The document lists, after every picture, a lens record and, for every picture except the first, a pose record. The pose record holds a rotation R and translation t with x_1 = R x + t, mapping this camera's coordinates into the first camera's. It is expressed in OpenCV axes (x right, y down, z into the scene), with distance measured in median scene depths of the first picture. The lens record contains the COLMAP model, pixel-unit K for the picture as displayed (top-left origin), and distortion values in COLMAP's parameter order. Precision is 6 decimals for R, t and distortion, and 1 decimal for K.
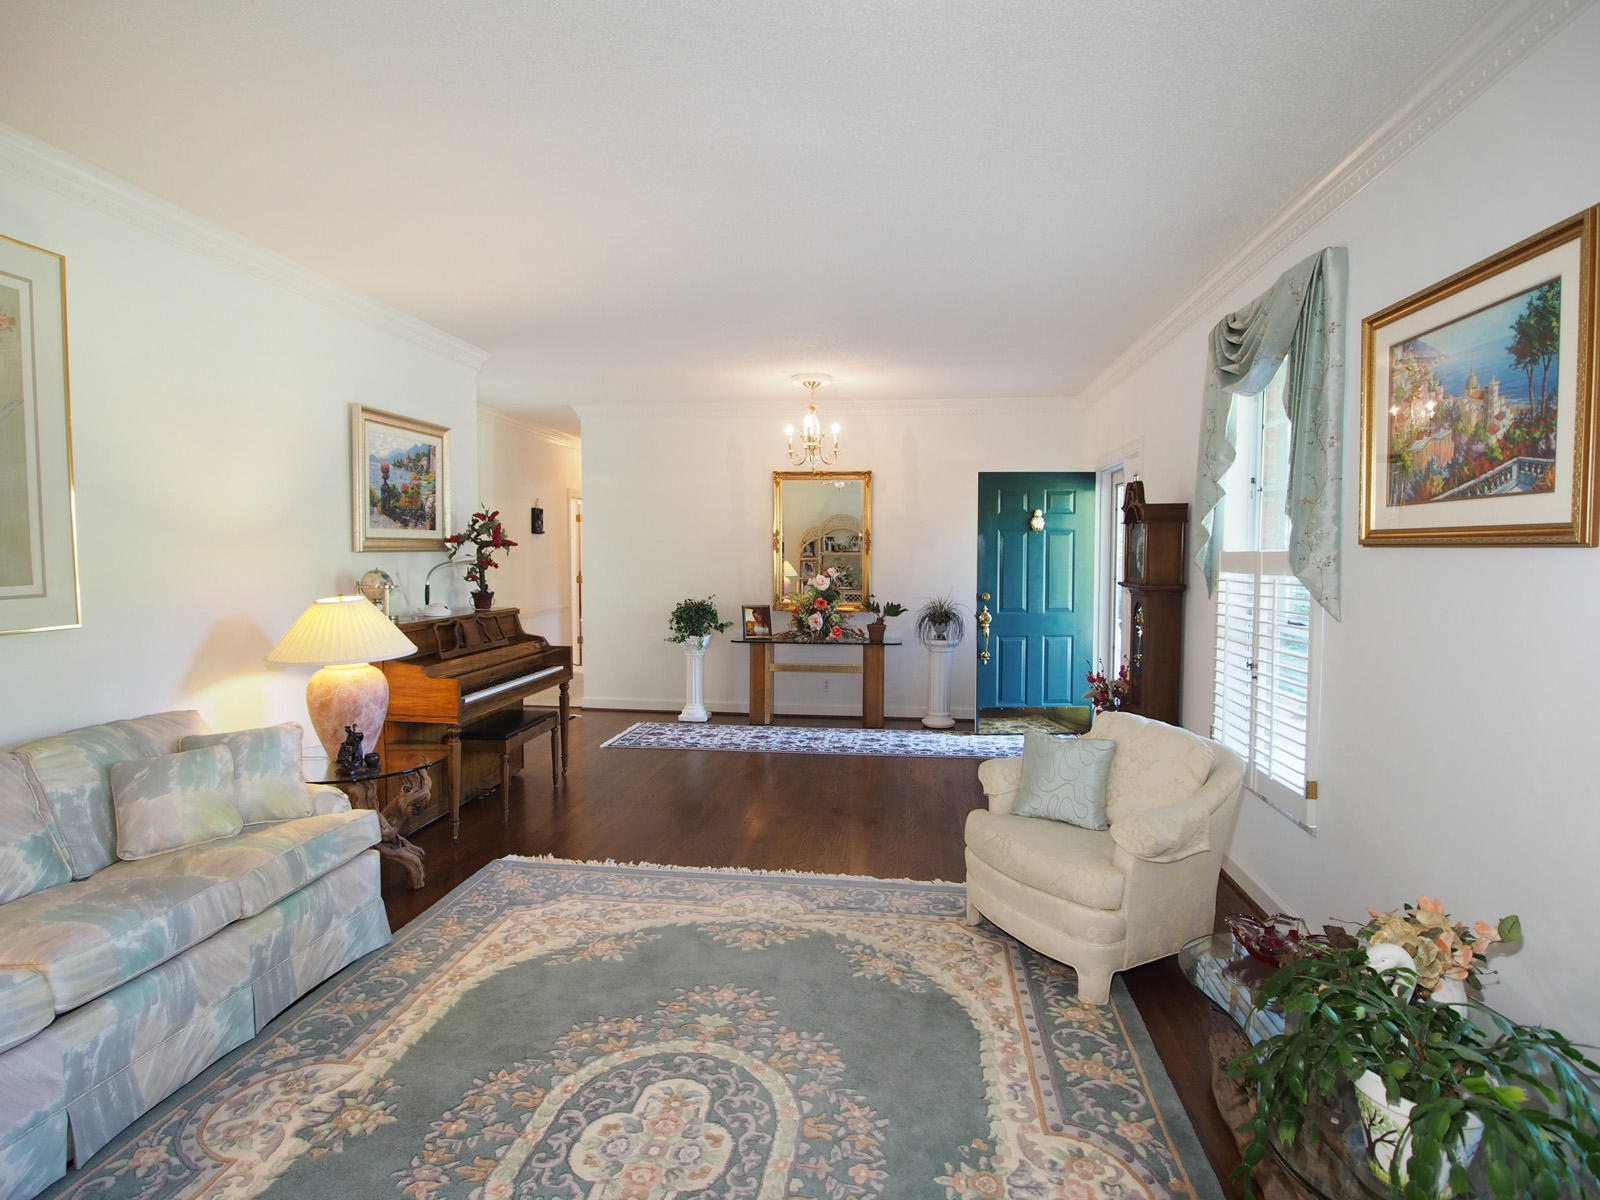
lens RADIAL K [[863.0, 0, 798.6], [0, 863.0, 597.3], [0, 0, 1]] dist [-0.012435, -0.004848]
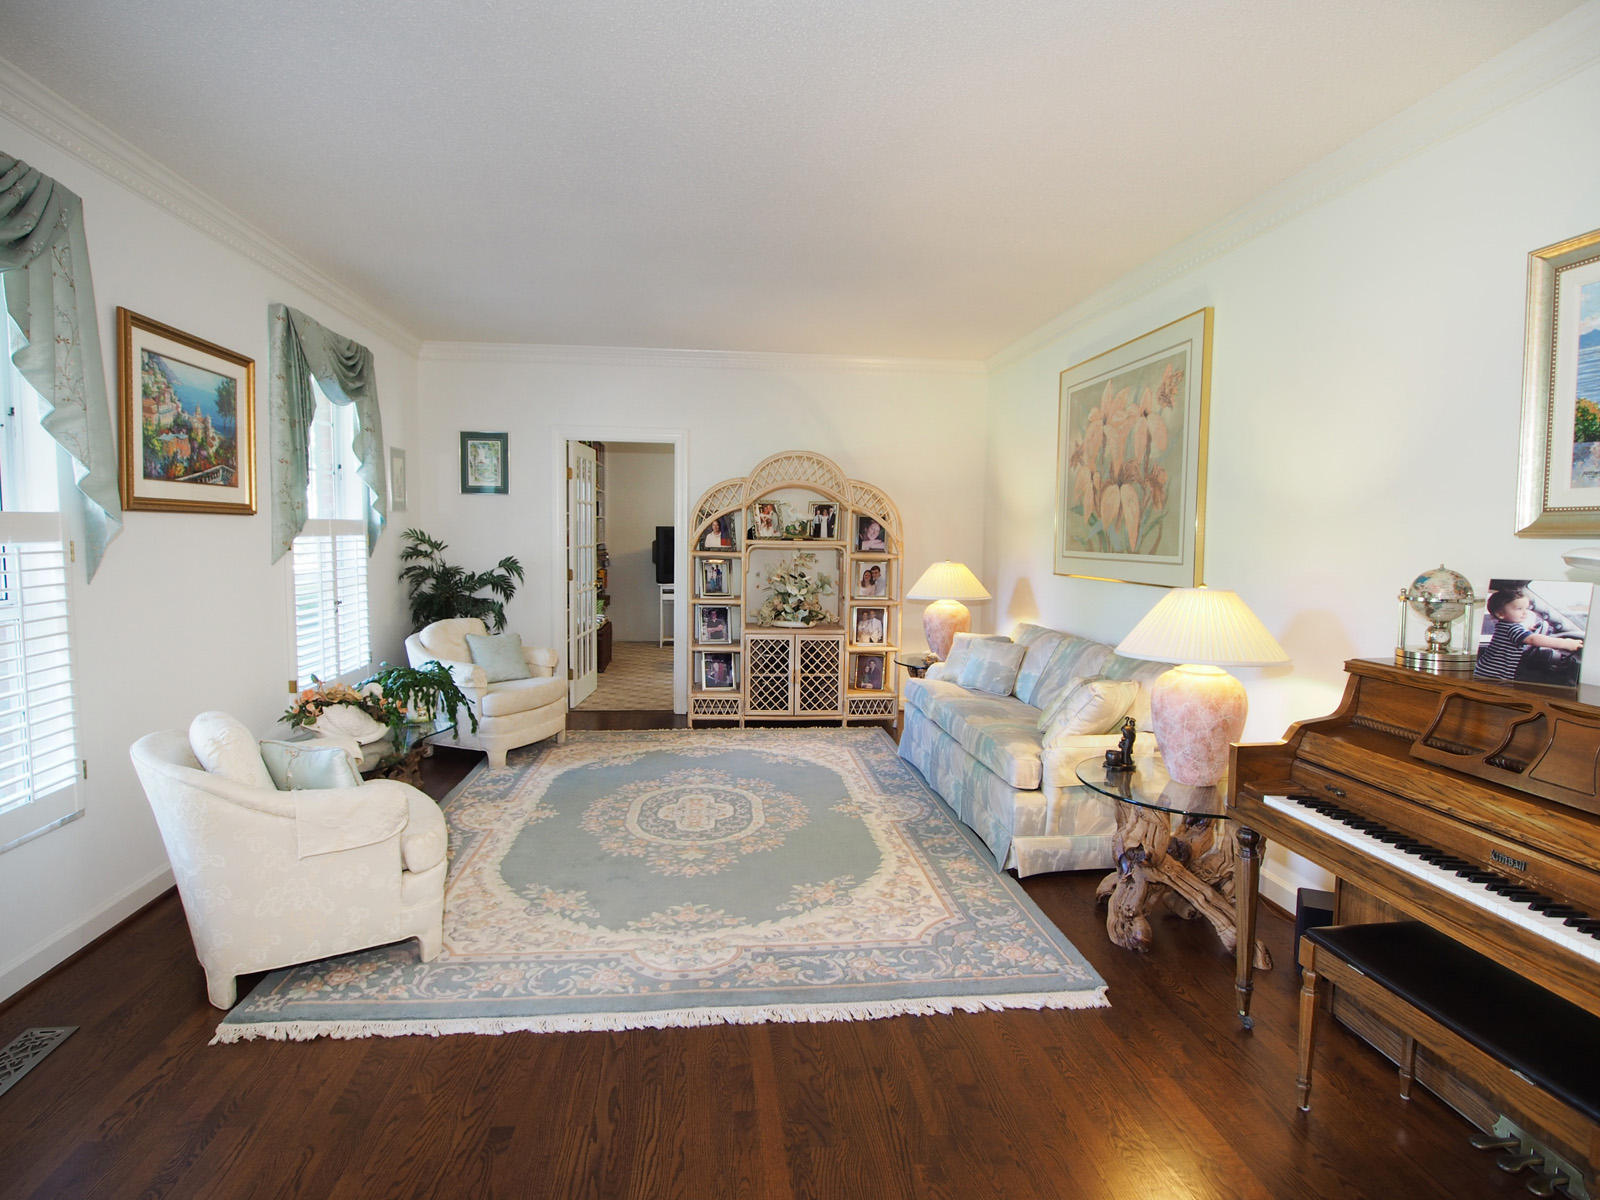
lens RADIAL K [[863.0, 0, 798.6], [0, 863.0, 597.3], [0, 0, 1]] dist [-0.012435, -0.004848]
pose [[-0.971557, 0.001991, -0.236797, 0.070234], [-0.029224, 0.991313, 0.128239, -0.126915], [0.234996, 0.131512, -0.963059, 2.522285]]
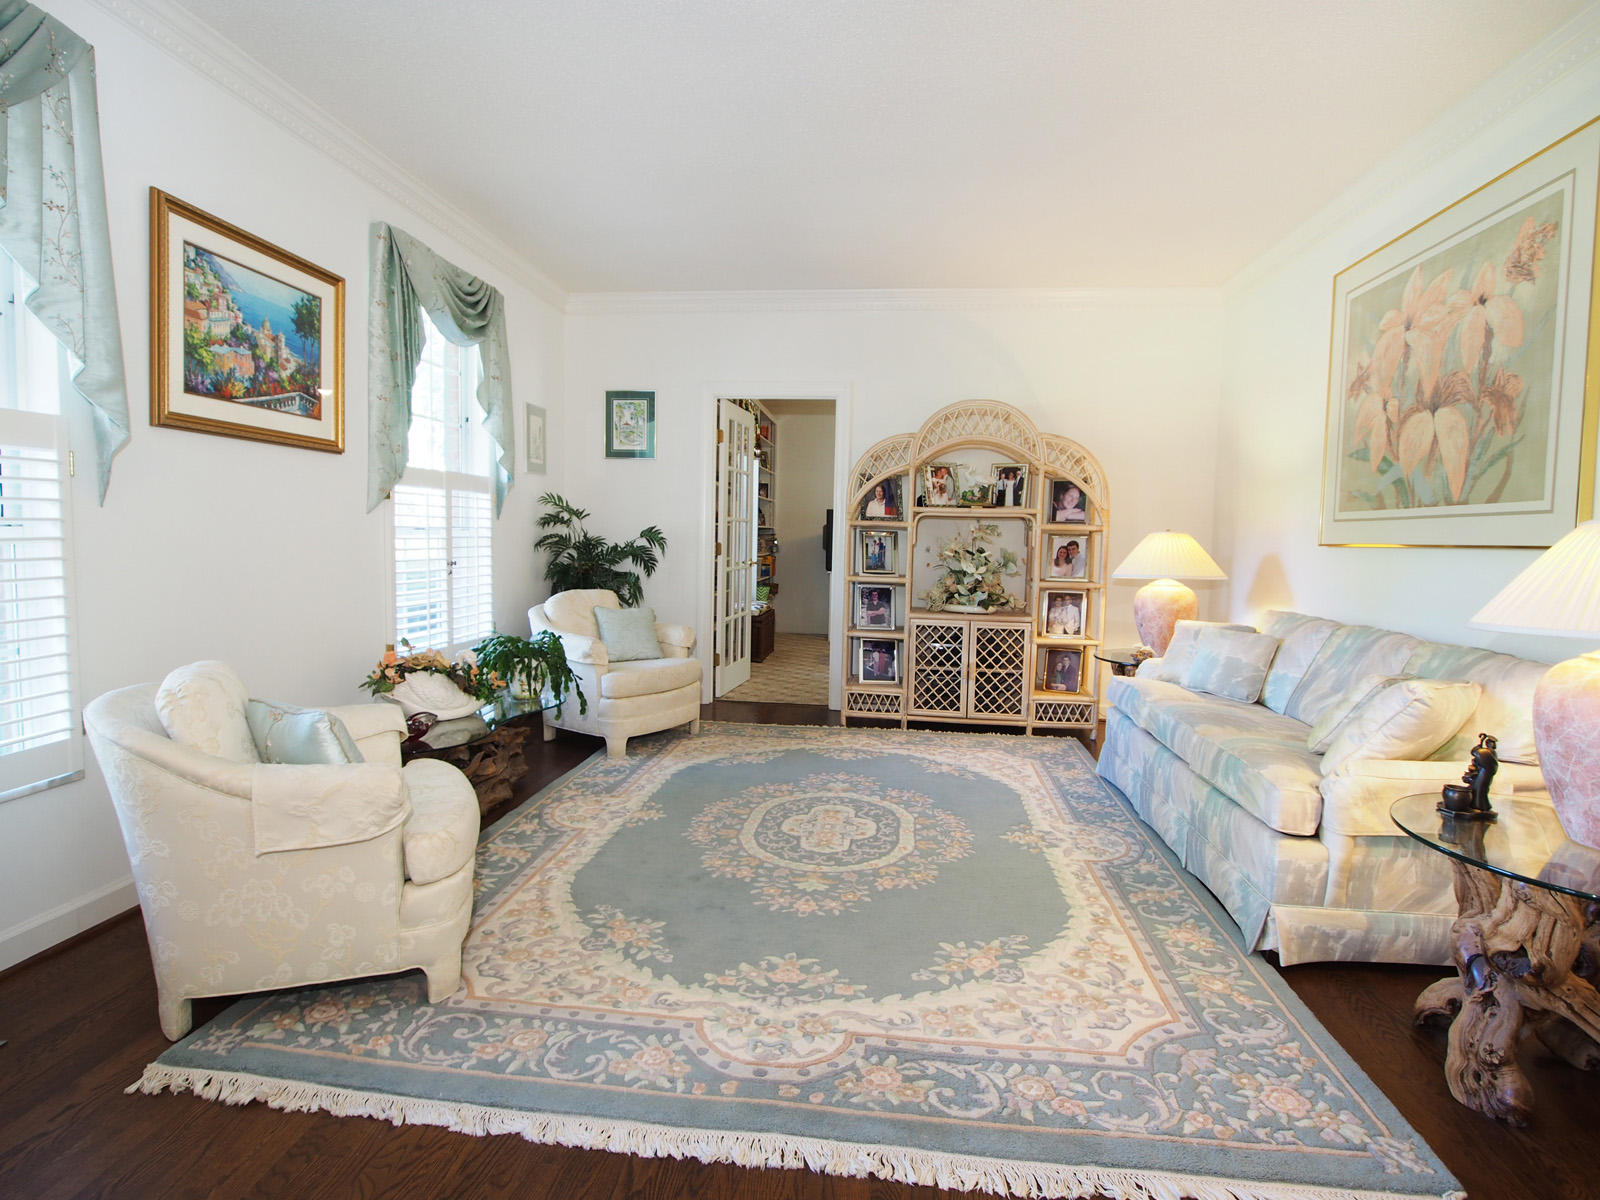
lens RADIAL K [[863.0, 0, 798.6], [0, 863.0, 597.3], [0, 0, 1]] dist [-0.012435, -0.004848]
pose [[-0.999589, -0.022713, -0.017486, -0.059750], [-0.024740, 0.991705, 0.126131, -0.007353], [0.014476, 0.126512, -0.991859, 2.179266]]
